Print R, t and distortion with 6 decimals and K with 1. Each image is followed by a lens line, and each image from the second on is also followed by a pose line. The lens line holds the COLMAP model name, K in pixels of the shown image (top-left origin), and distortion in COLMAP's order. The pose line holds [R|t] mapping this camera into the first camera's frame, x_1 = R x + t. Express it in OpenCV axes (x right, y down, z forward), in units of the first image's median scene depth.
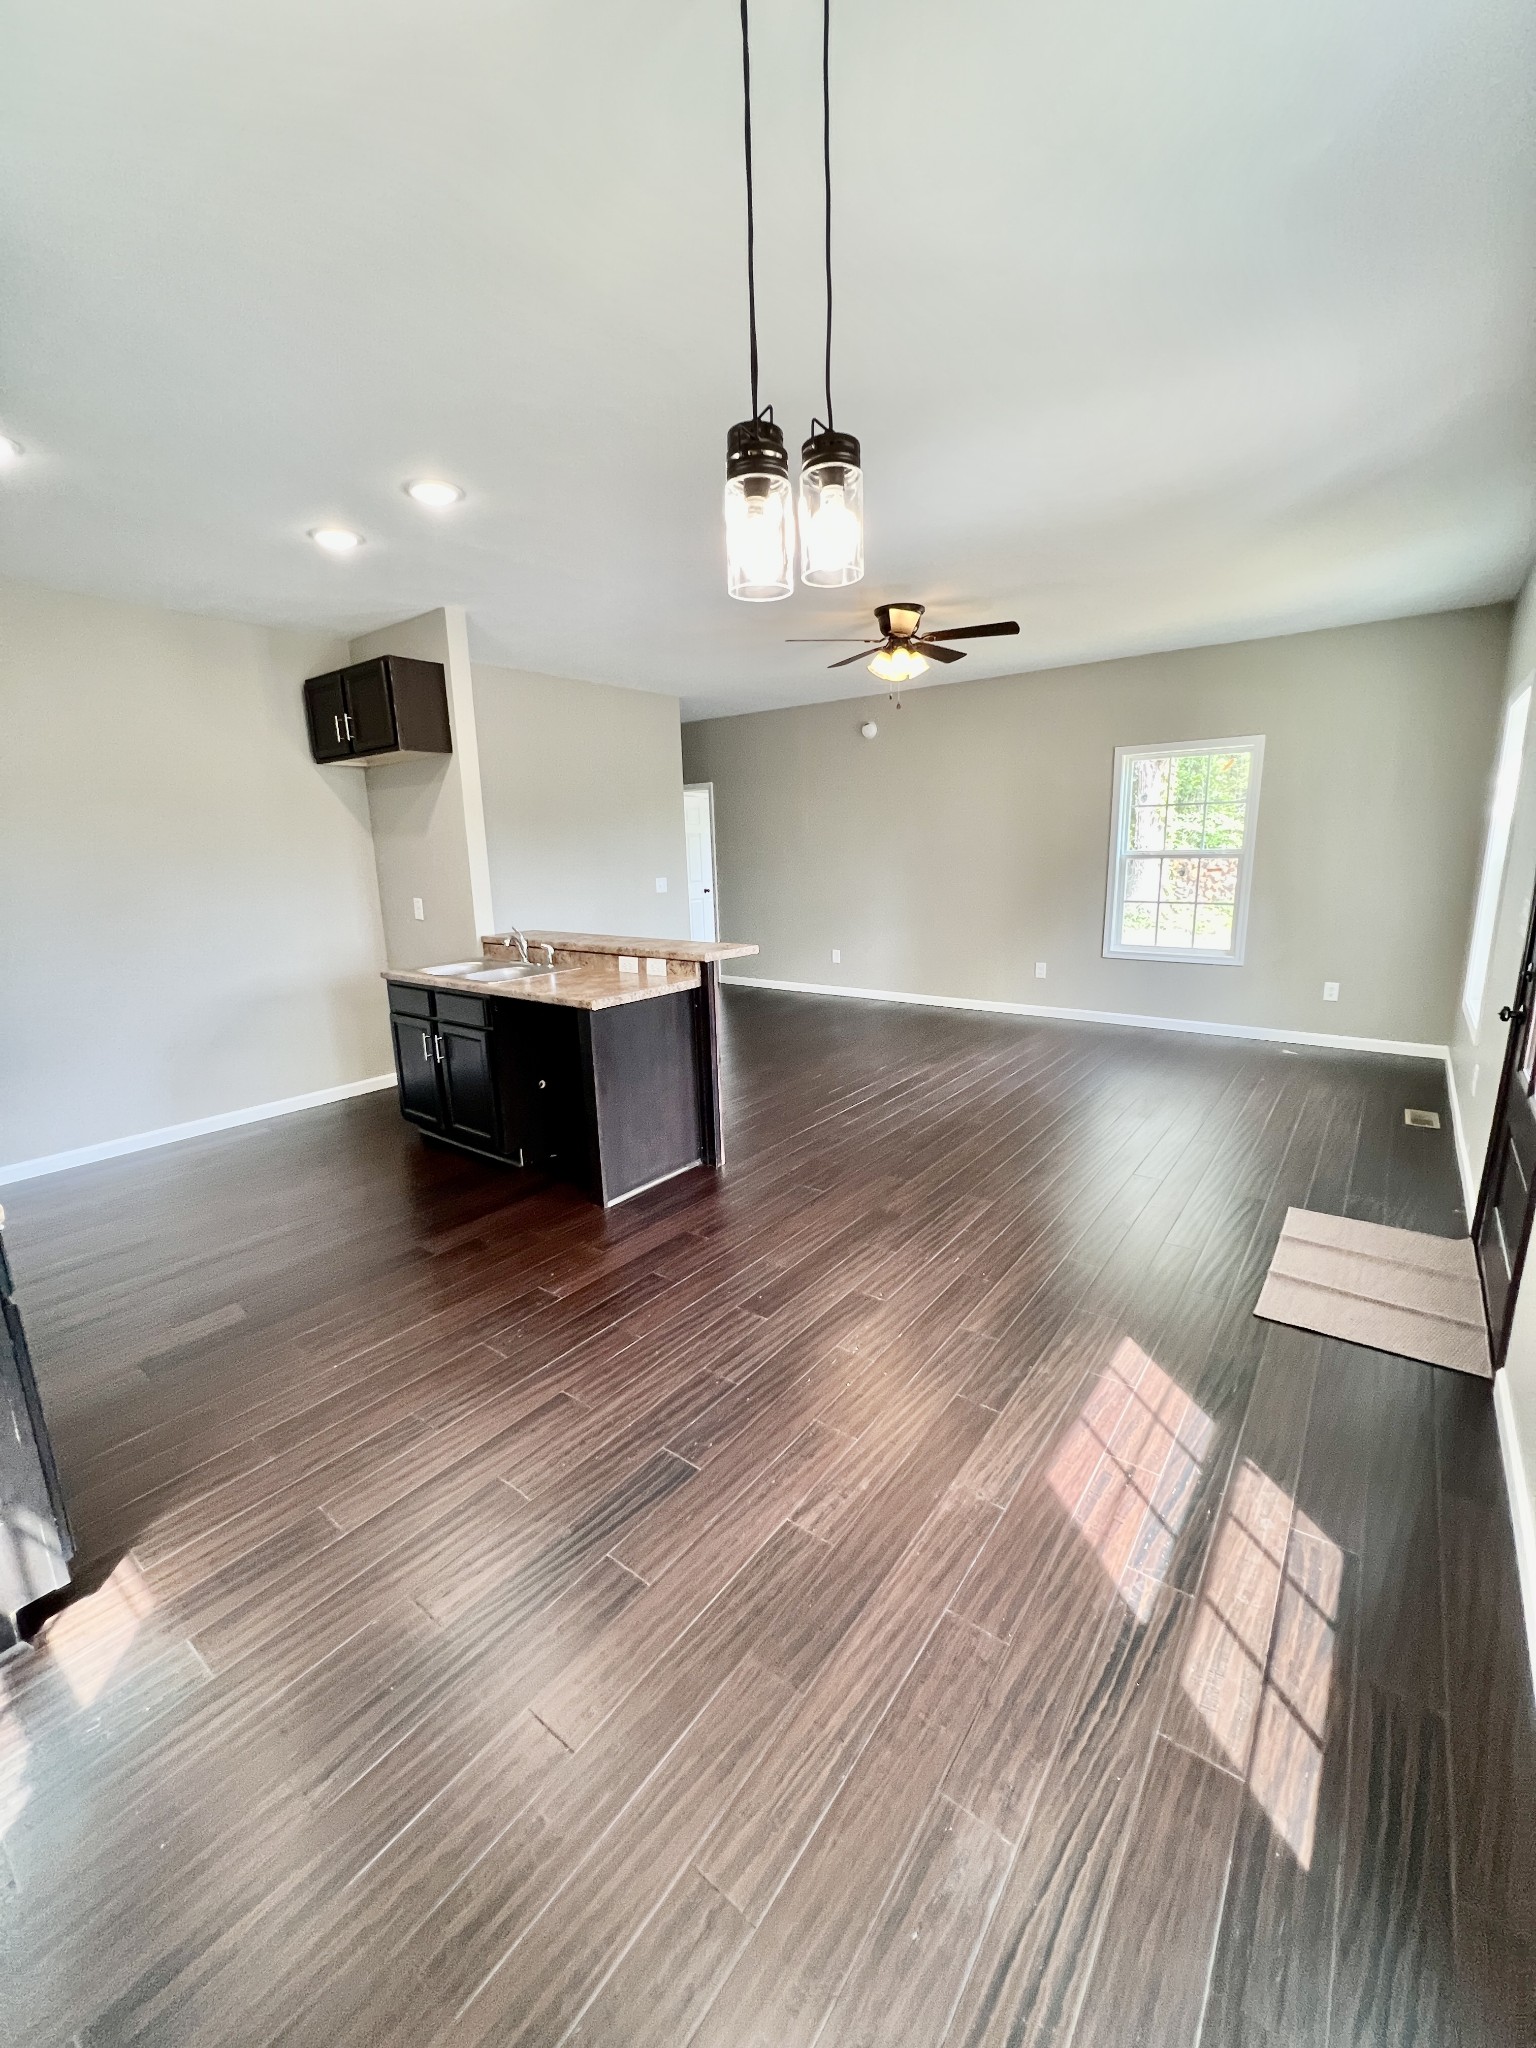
lens RADIAL K [[823.3, 0, 775.8], [0, 823.3, 1023.9], [0, 0, 1]] dist [-0.003205, 0.002846]
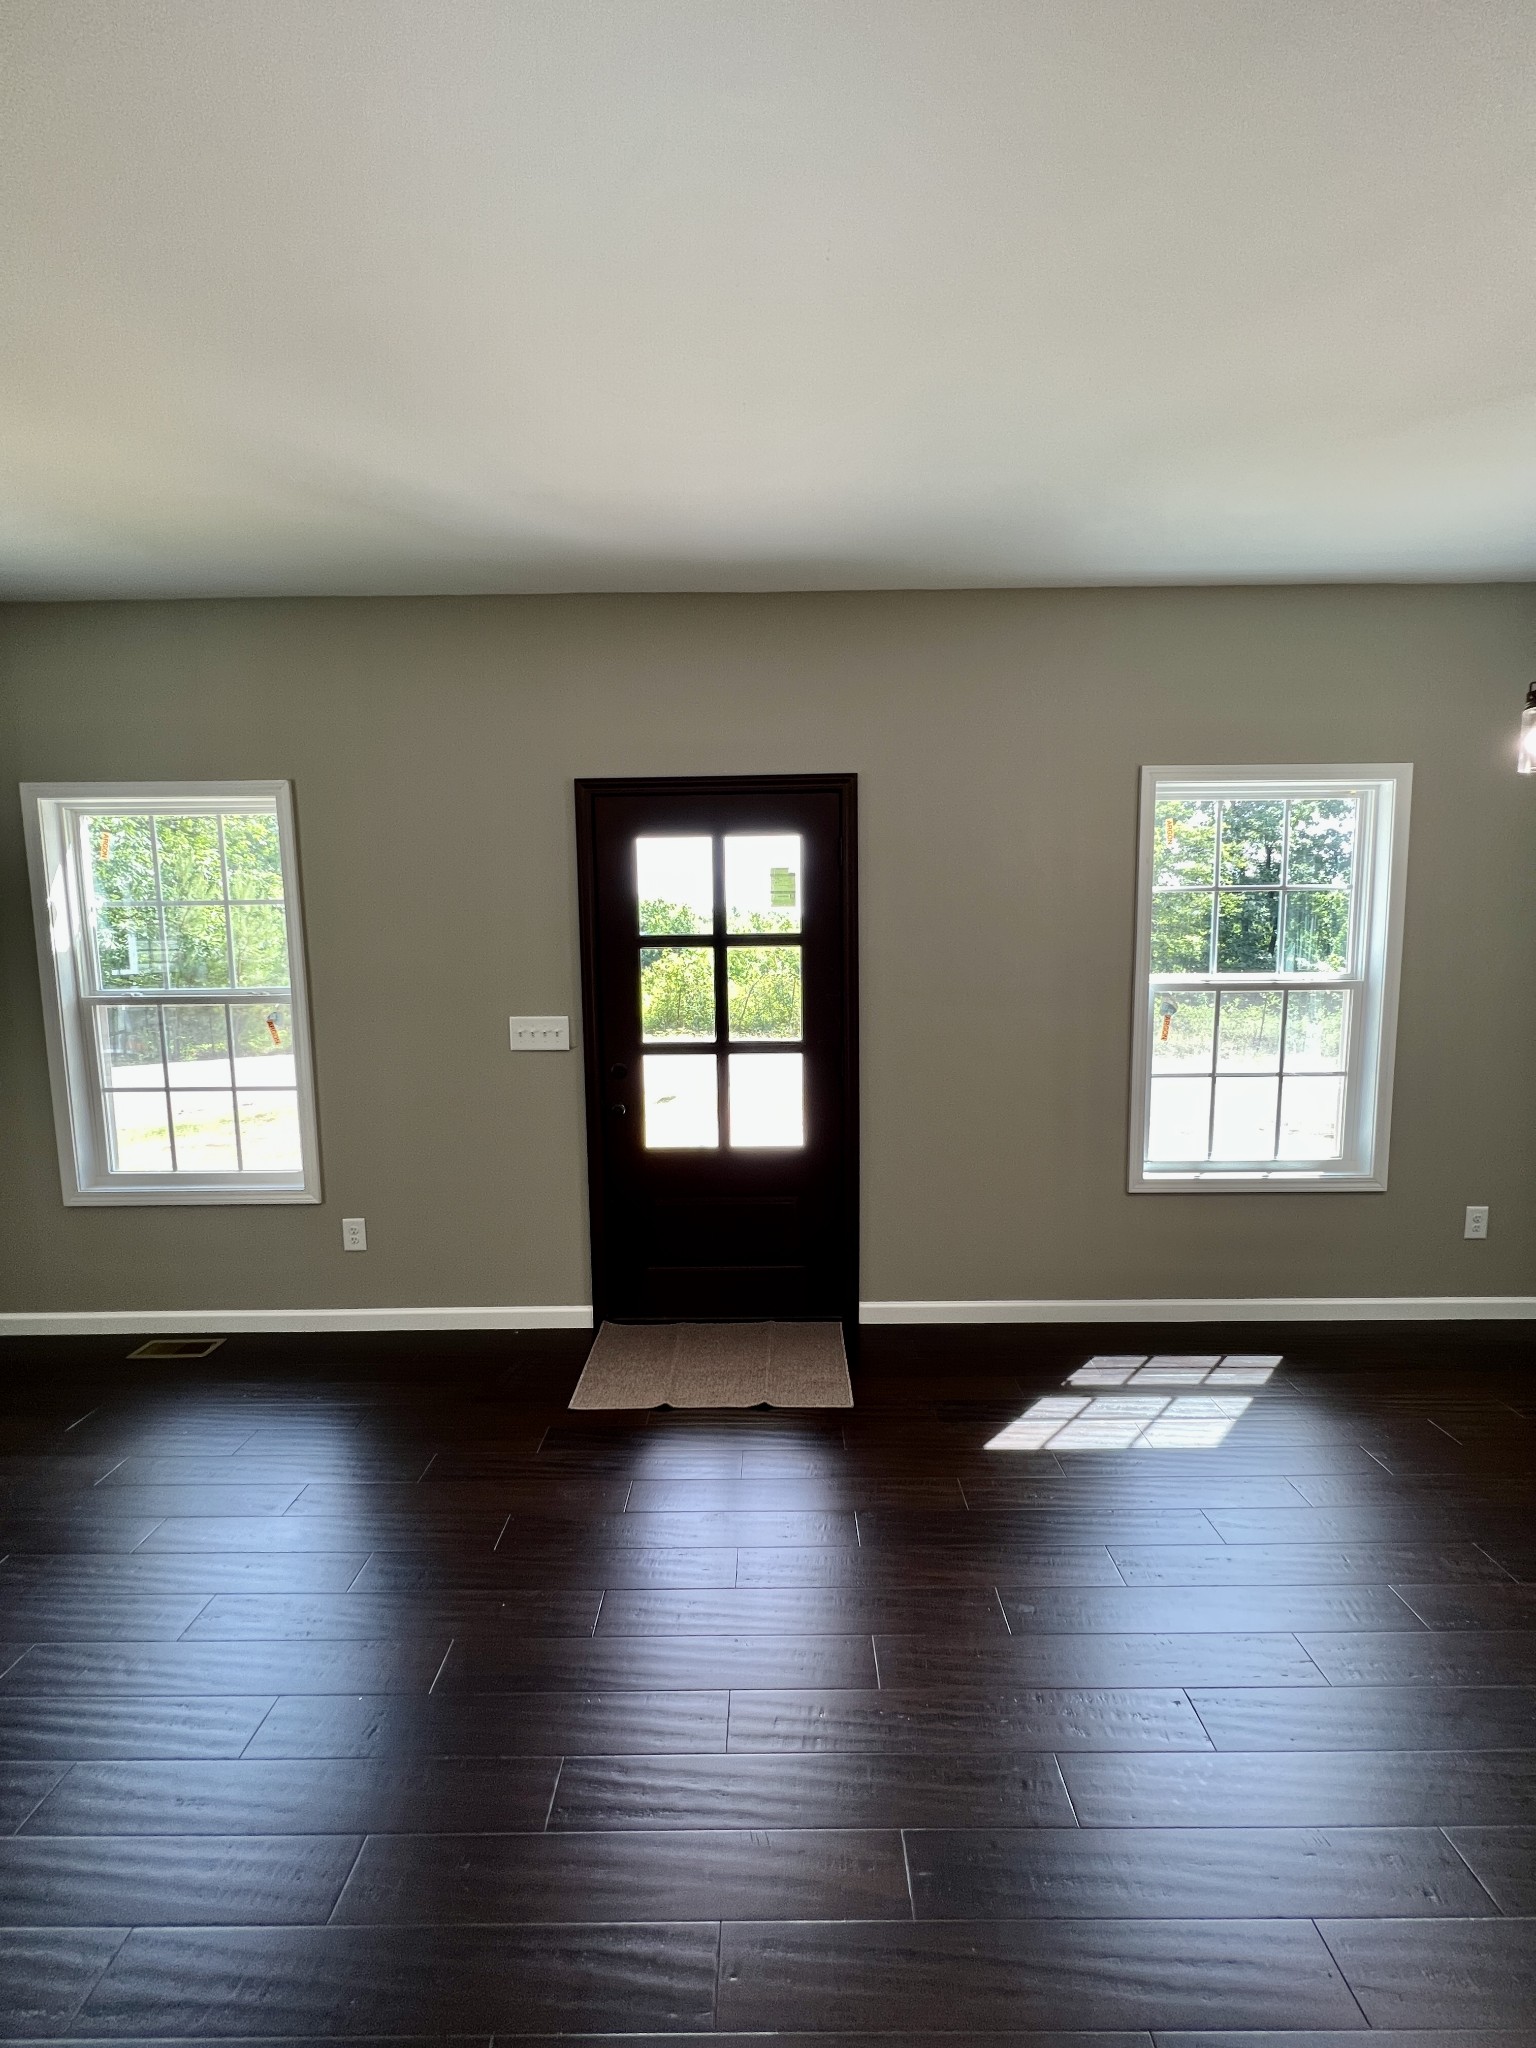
lens RADIAL K [[823.3, 0, 775.8], [0, 823.3, 1023.9], [0, 0, 1]] dist [-0.003205, 0.002846]
pose [[-0.600402, -0.051261, 0.798054, -0.176265], [0.198631, 0.957111, 0.210915, -0.359674], [-0.774638, 0.285152, -0.564469, 1.638392]]
